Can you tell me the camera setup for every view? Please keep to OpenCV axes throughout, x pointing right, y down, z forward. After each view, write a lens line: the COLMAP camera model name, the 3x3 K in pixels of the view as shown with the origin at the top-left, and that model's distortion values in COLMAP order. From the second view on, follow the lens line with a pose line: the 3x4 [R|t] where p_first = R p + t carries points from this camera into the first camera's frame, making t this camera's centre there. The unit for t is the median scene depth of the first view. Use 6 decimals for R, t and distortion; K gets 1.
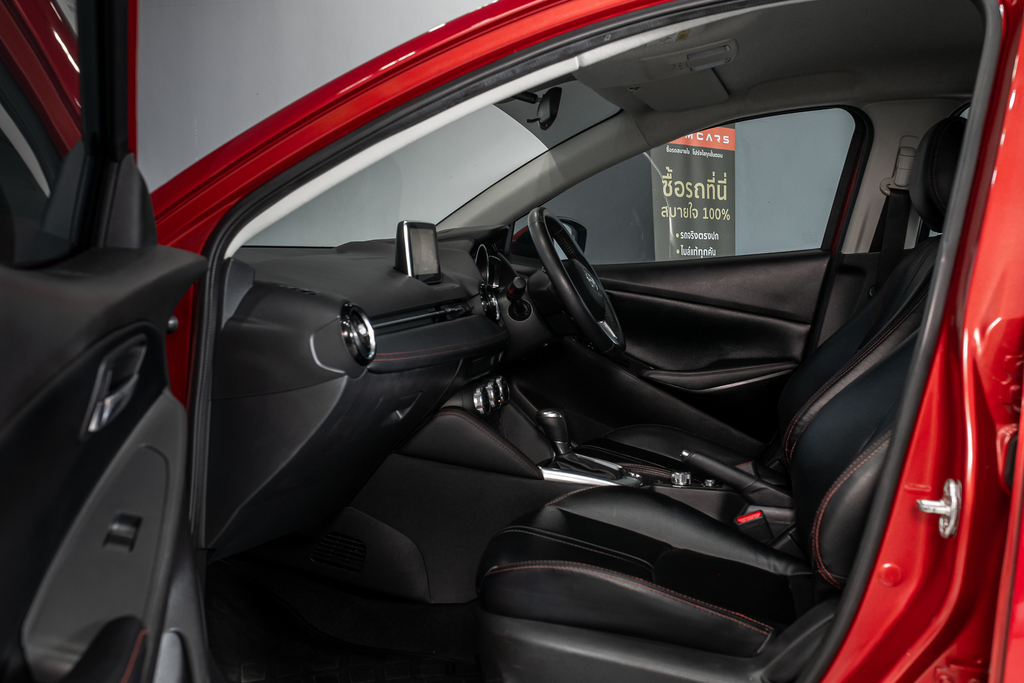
lens RADIAL K [[1189.8, 0, 512.0], [0, 1189.8, 341.5], [0, 0, 1]] dist [-0.032509, 0.031101]
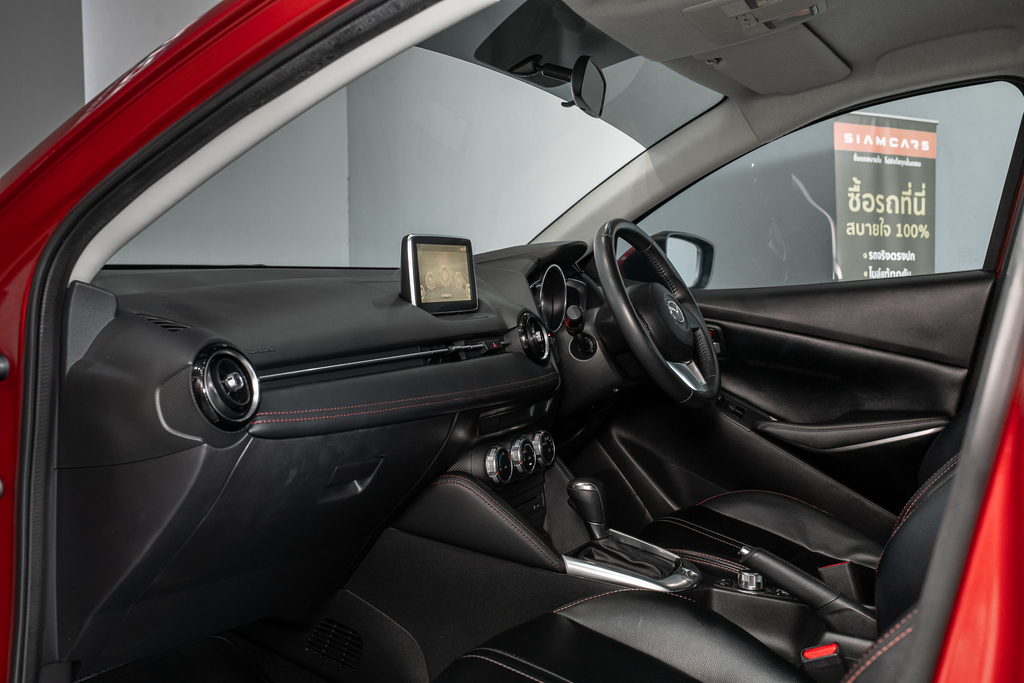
lens RADIAL K [[1189.8, 0, 512.0], [0, 1189.8, 341.5], [0, 0, 1]] dist [-0.032509, 0.031101]
pose [[0.981571, 0.010742, -0.190794, 0.107514], [-0.014341, 0.999744, -0.017493, -0.014220], [0.190557, 0.019907, 0.981474, 0.194348]]
